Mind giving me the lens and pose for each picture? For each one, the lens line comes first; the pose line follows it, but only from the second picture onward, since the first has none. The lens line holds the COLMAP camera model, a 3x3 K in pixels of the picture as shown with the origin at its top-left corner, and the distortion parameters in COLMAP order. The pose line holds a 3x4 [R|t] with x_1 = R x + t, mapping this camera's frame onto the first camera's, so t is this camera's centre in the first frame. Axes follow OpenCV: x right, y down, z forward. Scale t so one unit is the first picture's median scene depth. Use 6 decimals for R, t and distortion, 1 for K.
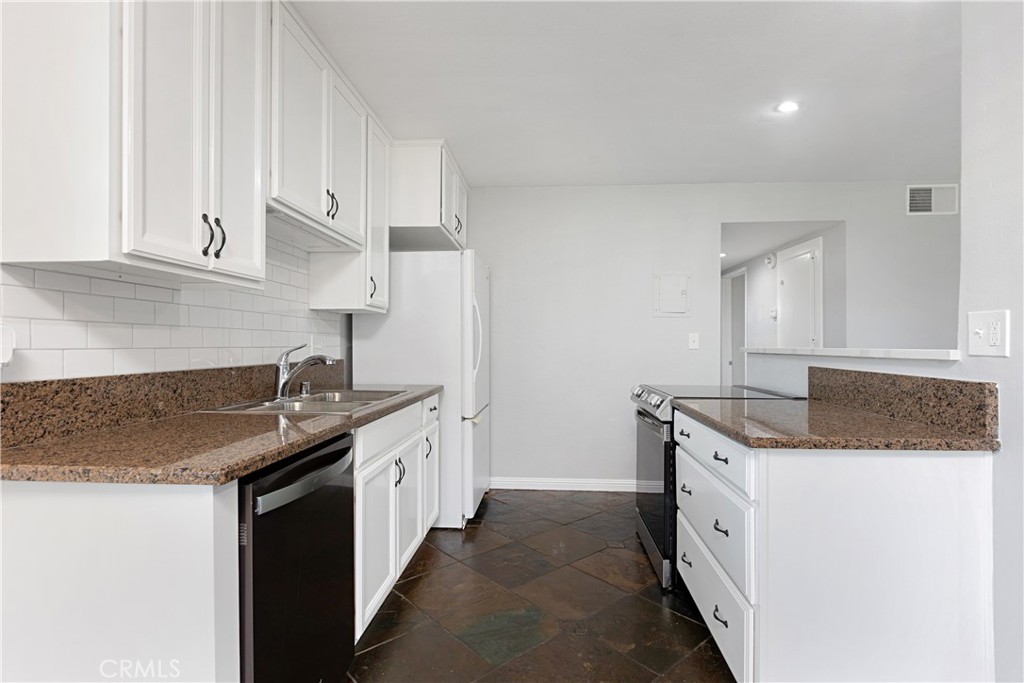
lens RADIAL K [[494.4, 0, 513.1], [0, 494.4, 343.7], [0, 0, 1]] dist [-0.009901, -0.001498]
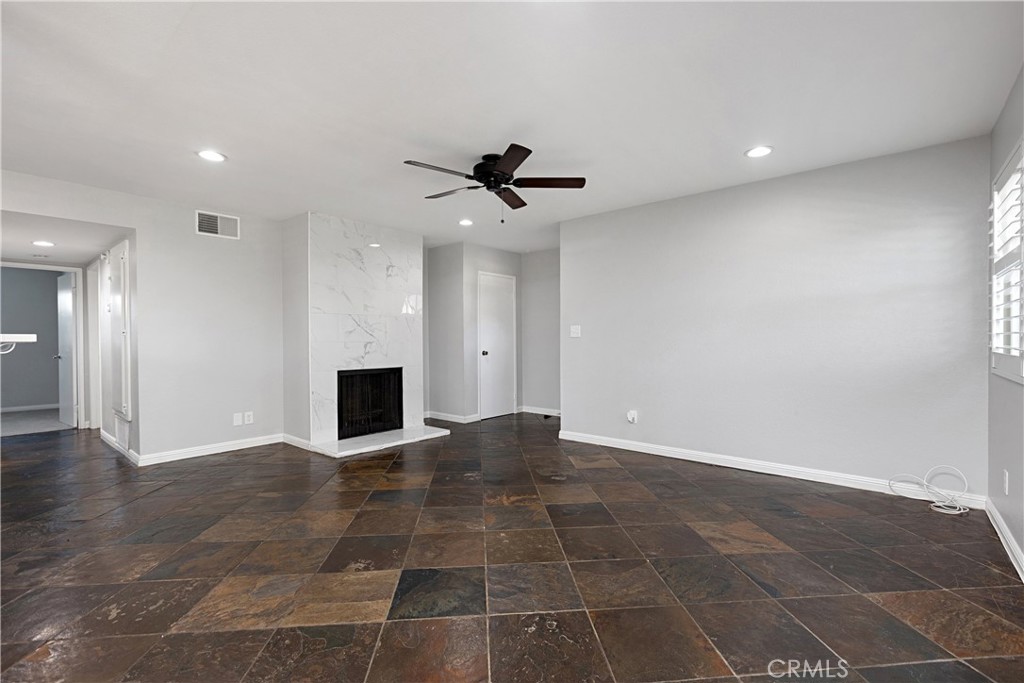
lens RADIAL K [[456.1, 0, 510.7], [0, 456.1, 342.5], [0, 0, 1]] dist [0.002256, -0.000677]
pose [[0.590365, -0.007928, 0.807098, 0.557478], [0.004773, 0.999969, 0.006331, 0.023190], [-0.807123, 0.000115, 0.590384, -0.577004]]
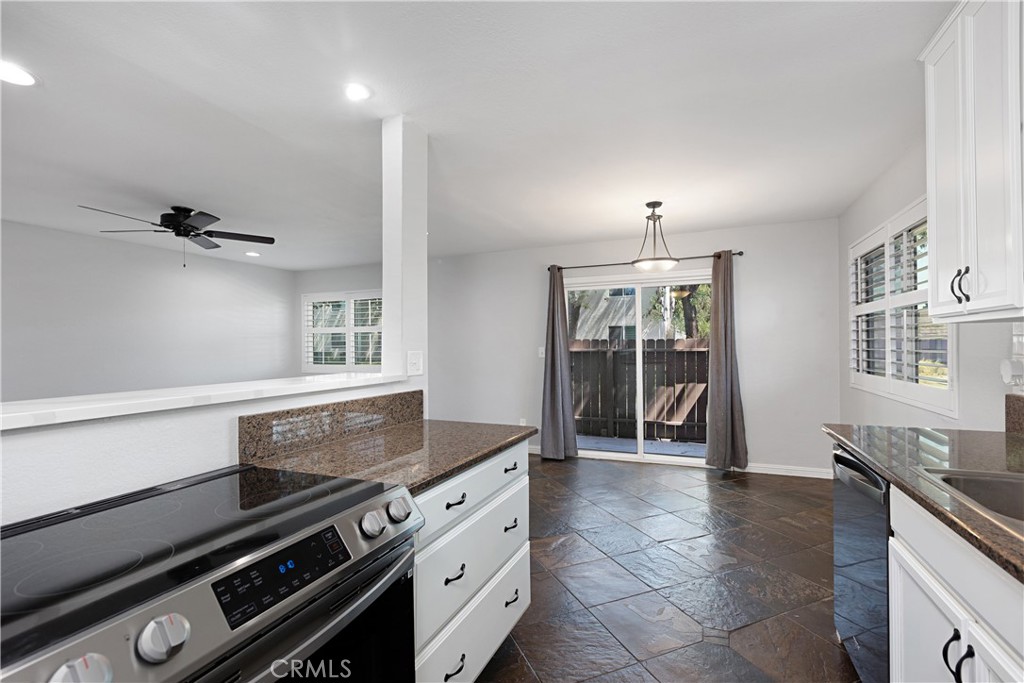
lens RADIAL K [[456.1, 0, 517.8], [0, 456.1, 343.9], [0, 0, 1]] dist [0.002256, -0.000677]
pose [[-0.949166, 0.008607, 0.314658, 0.034537], [0.007950, 0.999963, -0.003371, -0.049777], [-0.314675, -0.000698, -0.949199, 1.467502]]
